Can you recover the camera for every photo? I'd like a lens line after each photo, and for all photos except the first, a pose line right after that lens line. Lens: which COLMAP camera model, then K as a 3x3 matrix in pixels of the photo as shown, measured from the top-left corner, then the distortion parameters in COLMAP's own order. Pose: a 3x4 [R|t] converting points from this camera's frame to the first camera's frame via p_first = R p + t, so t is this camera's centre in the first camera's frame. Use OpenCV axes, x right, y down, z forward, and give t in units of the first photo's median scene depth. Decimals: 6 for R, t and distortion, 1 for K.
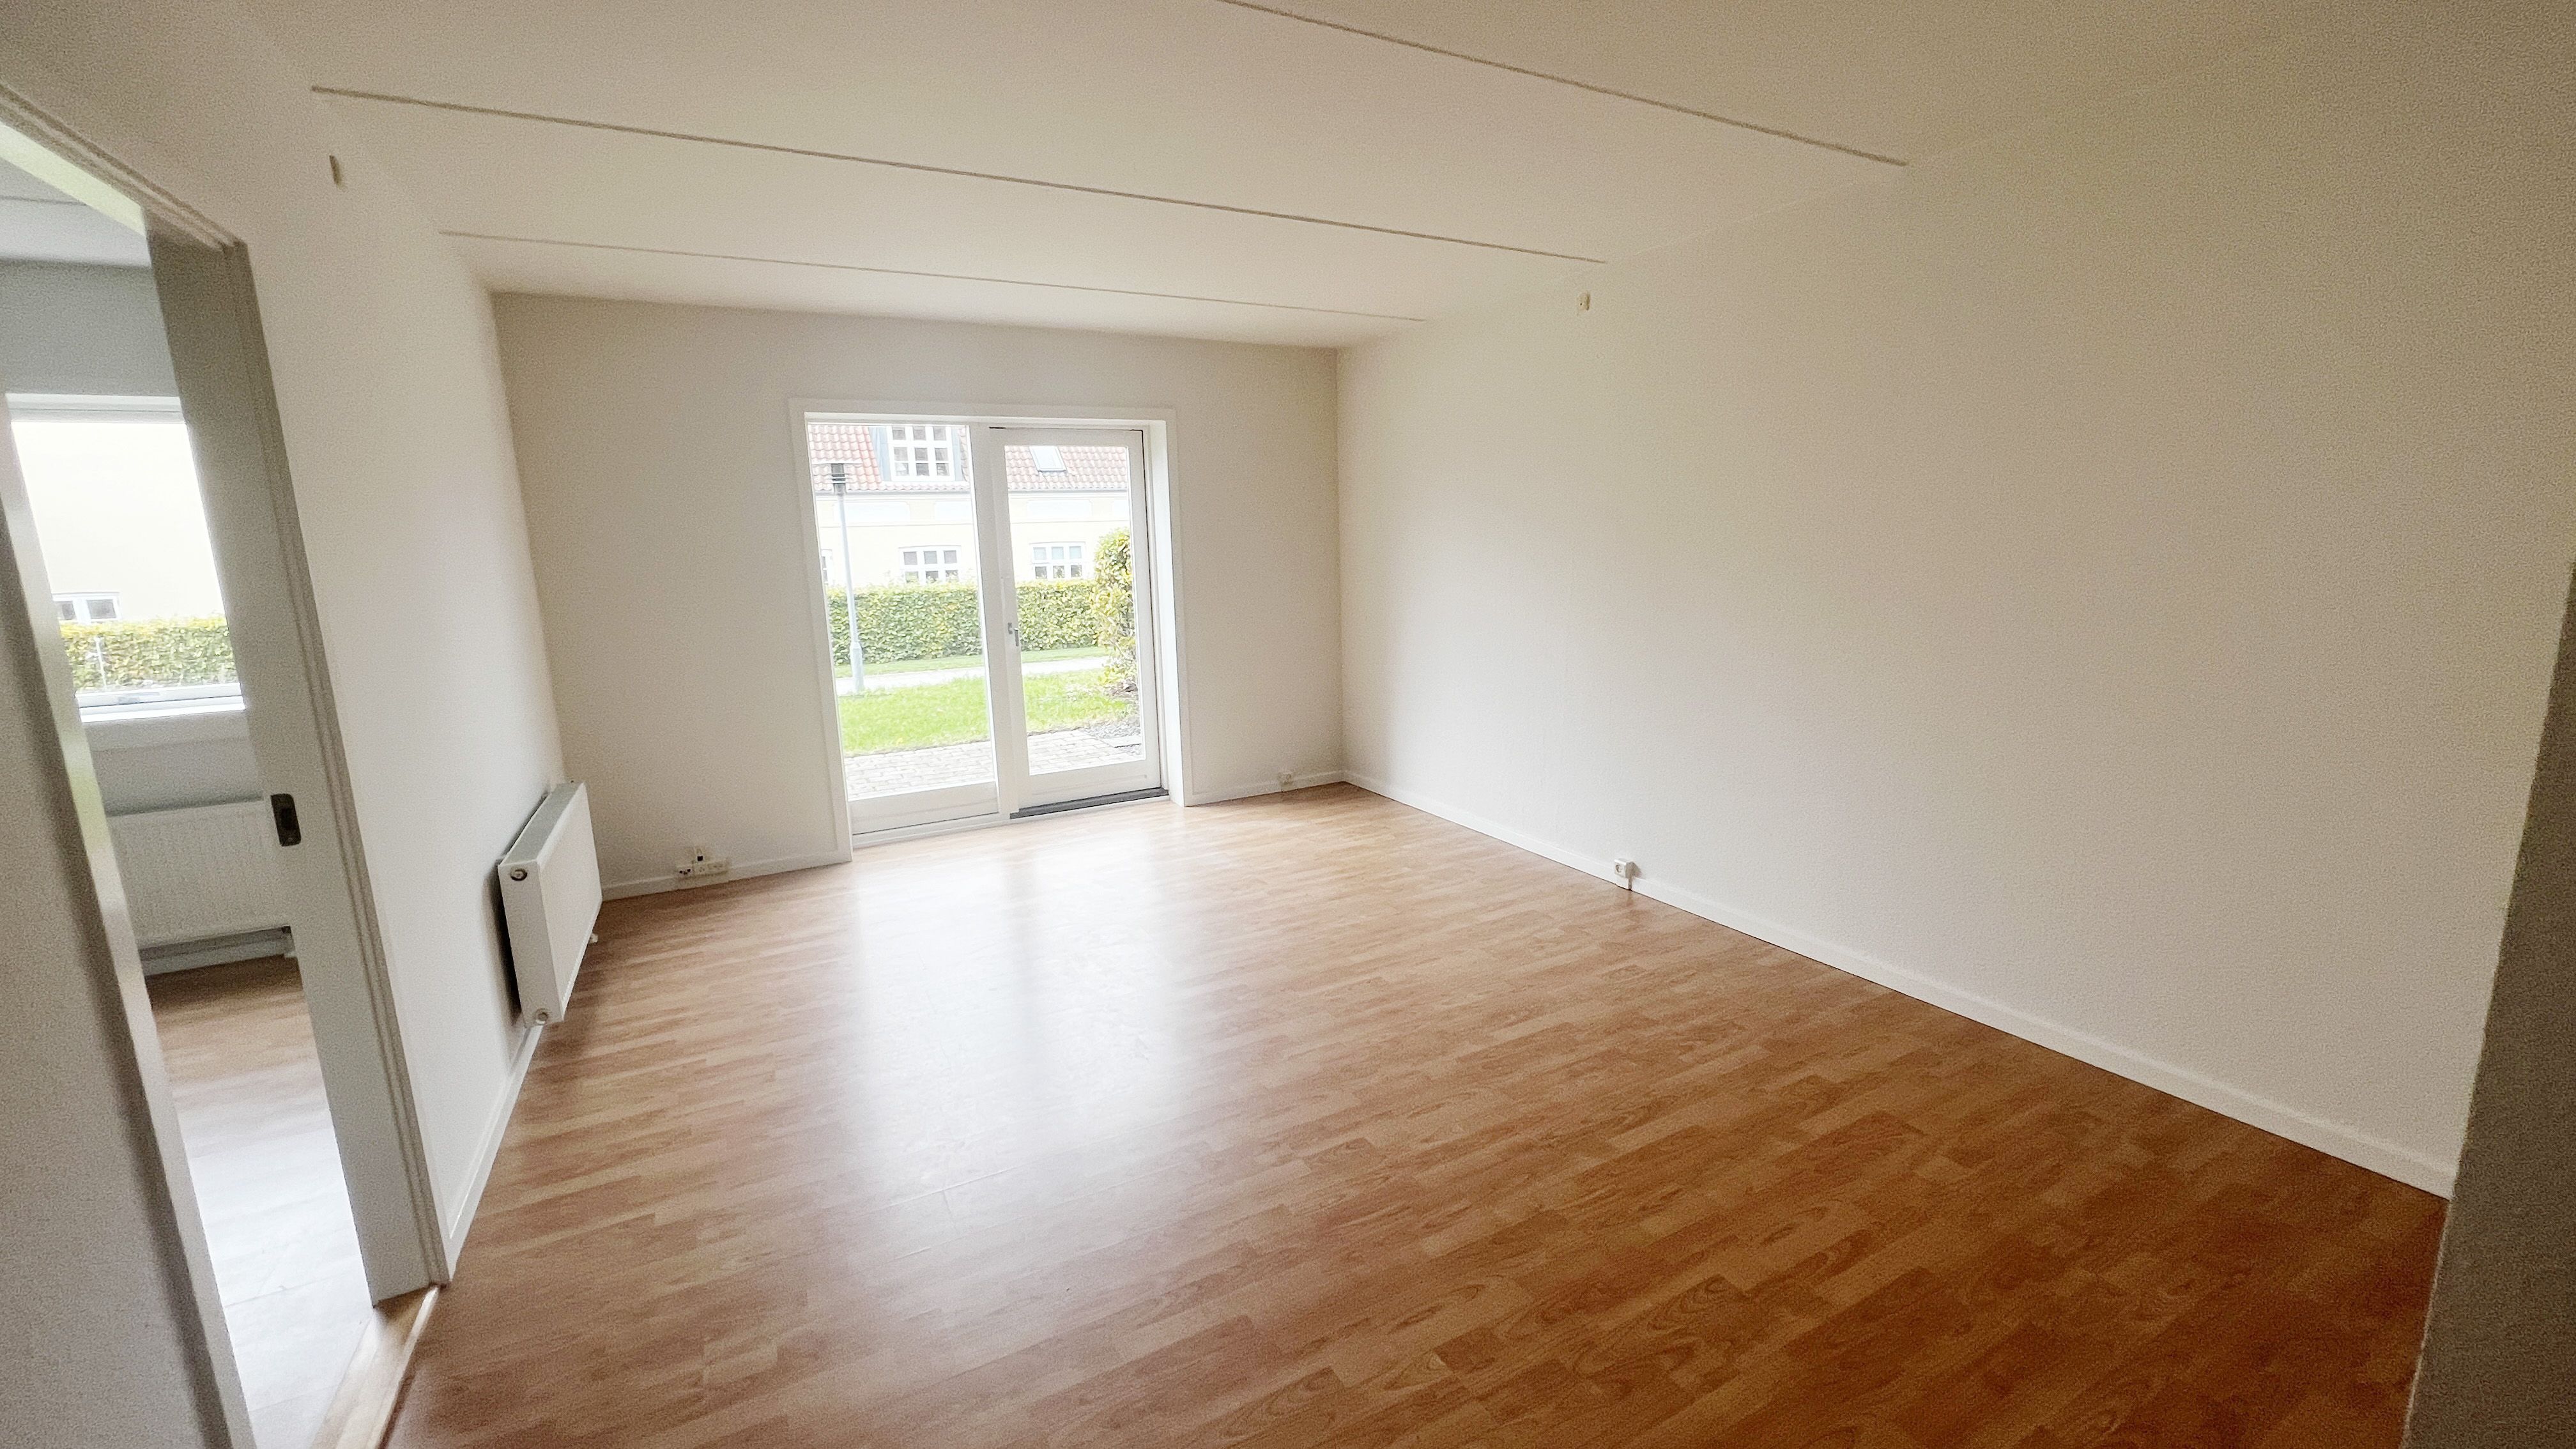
lens RADIAL K [[1027.7, 0, 1294.7], [0, 1027.7, 711.1], [0, 0, 1]] dist [-0.004117, -0.000658]
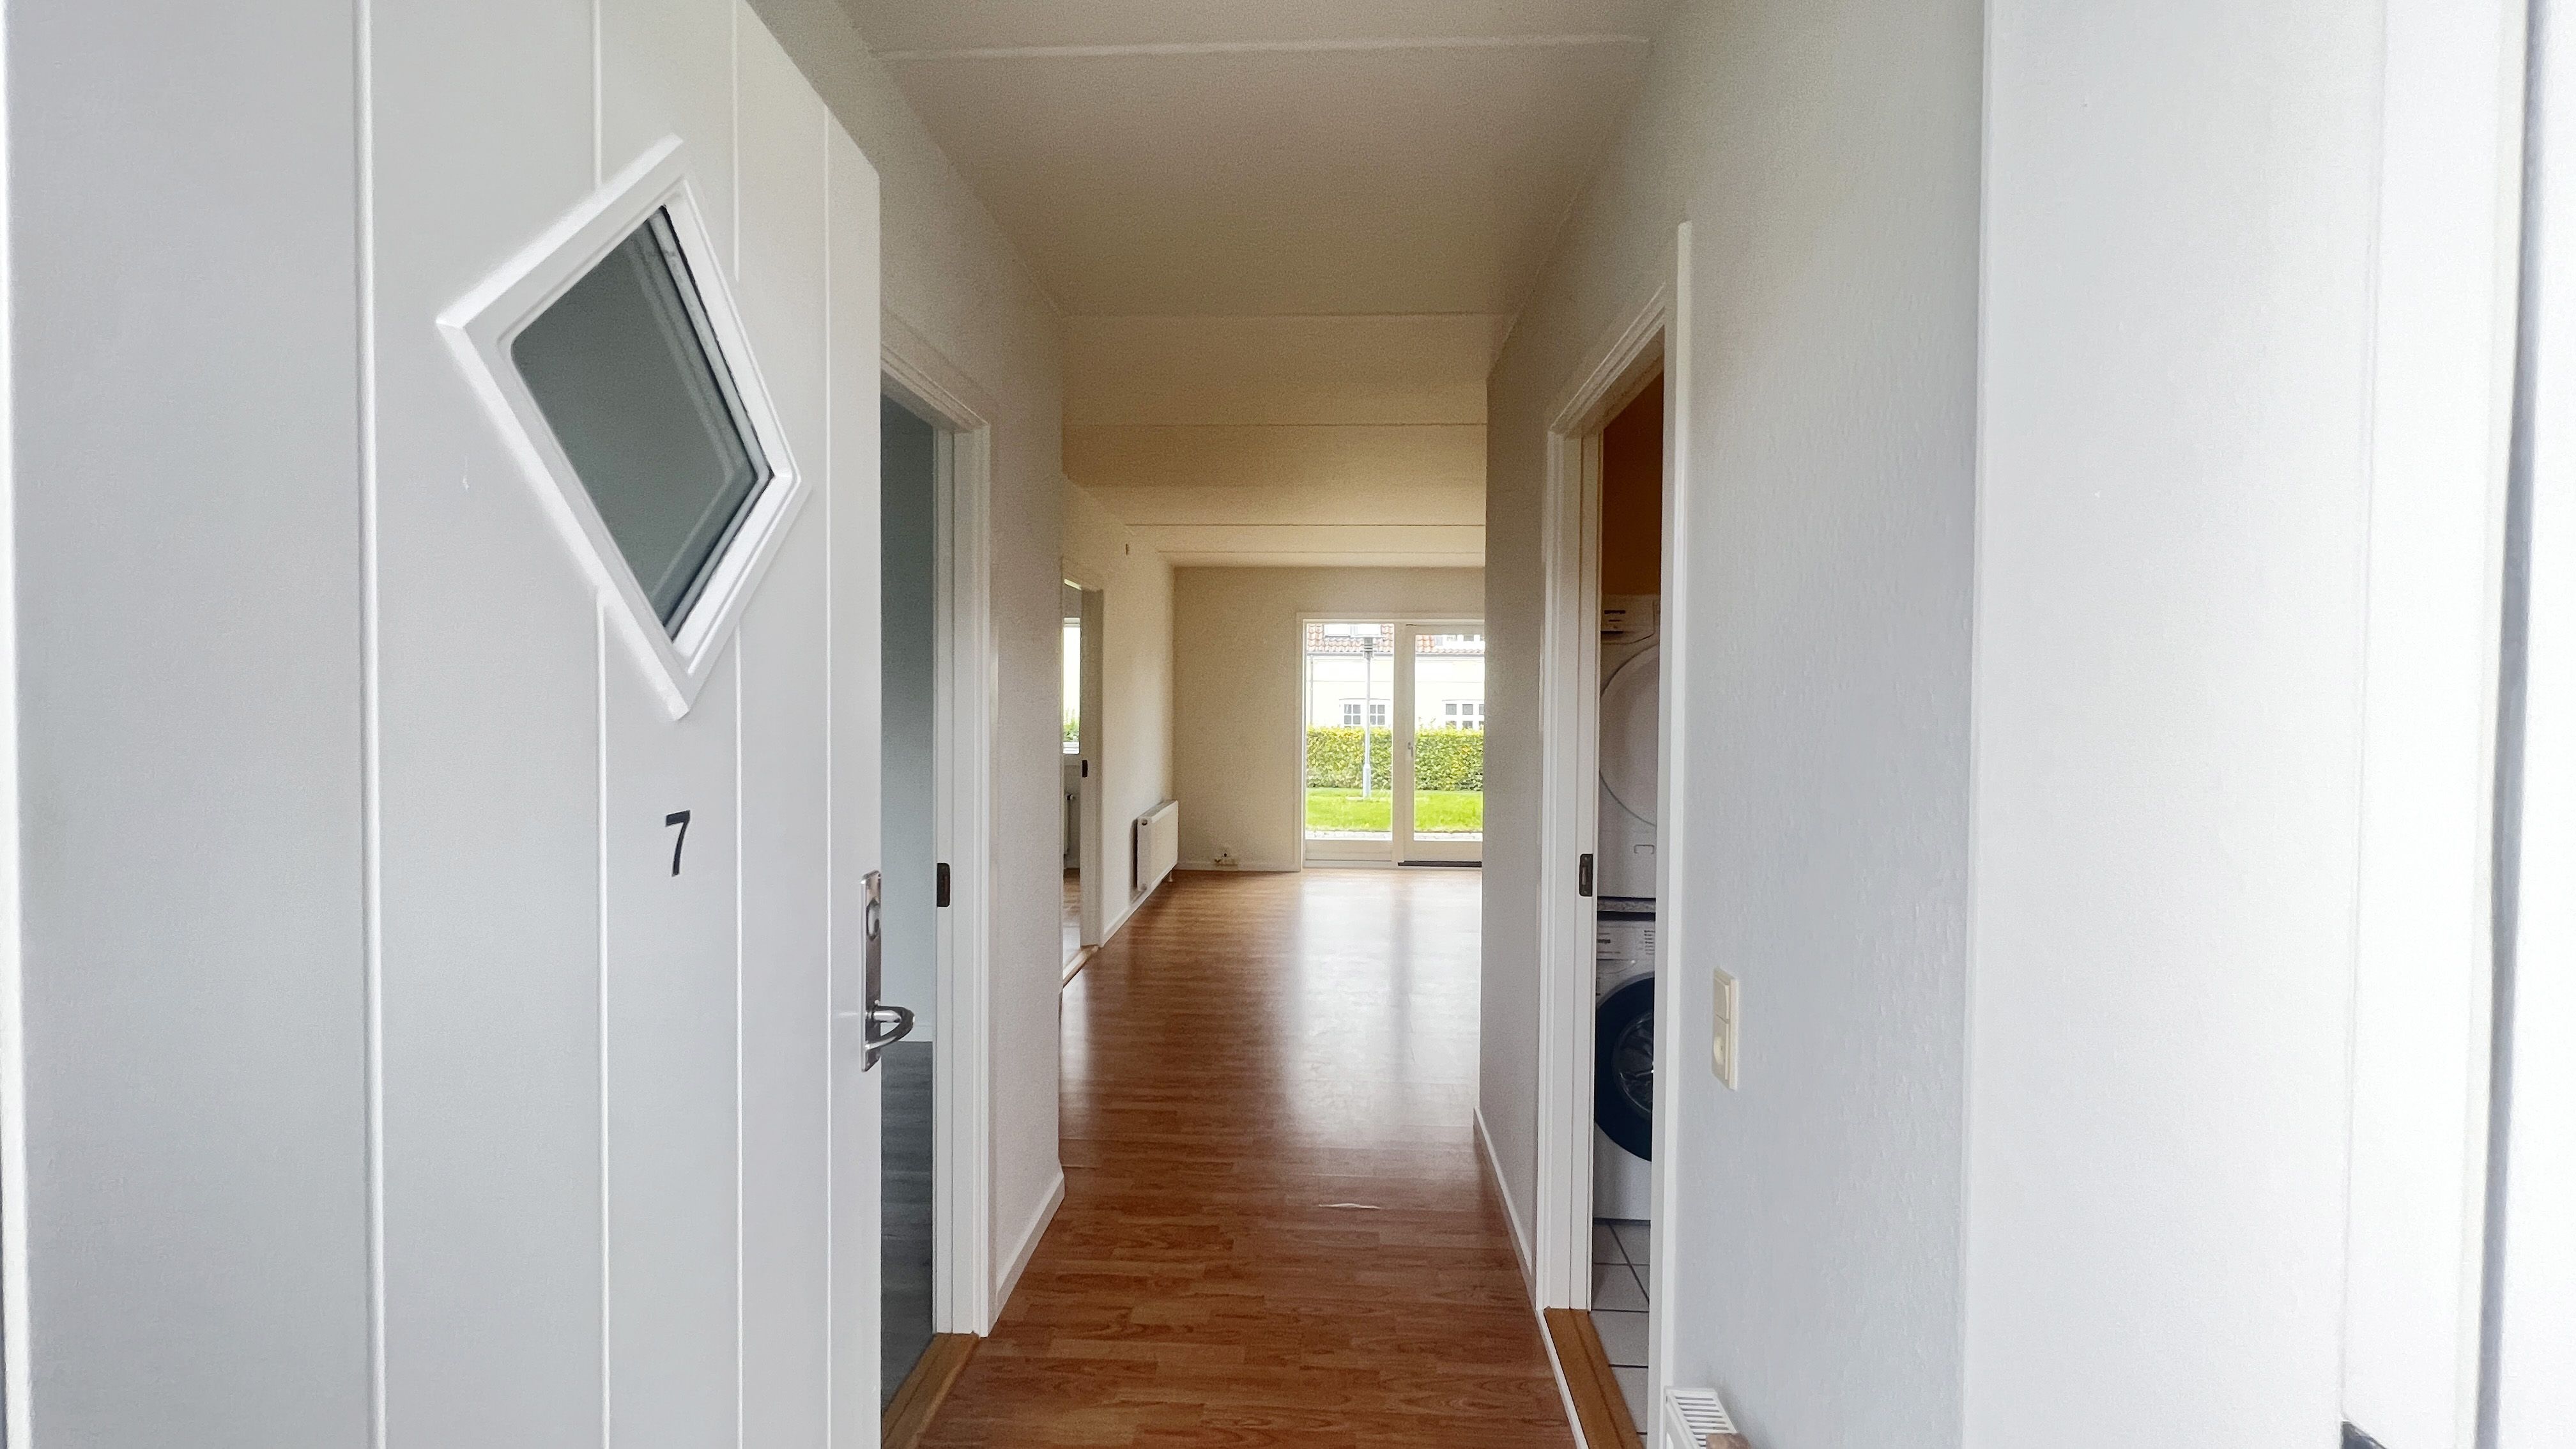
lens RADIAL K [[1027.7, 0, 1285.2], [0, 1027.7, 719.9], [0, 0, 1]] dist [-0.004117, -0.000658]
pose [[0.851366, 0.050590, -0.522126, 0.420931], [-0.125468, 0.986087, -0.109041, 0.083210], [0.509346, 0.158344, 0.845869, -0.495613]]
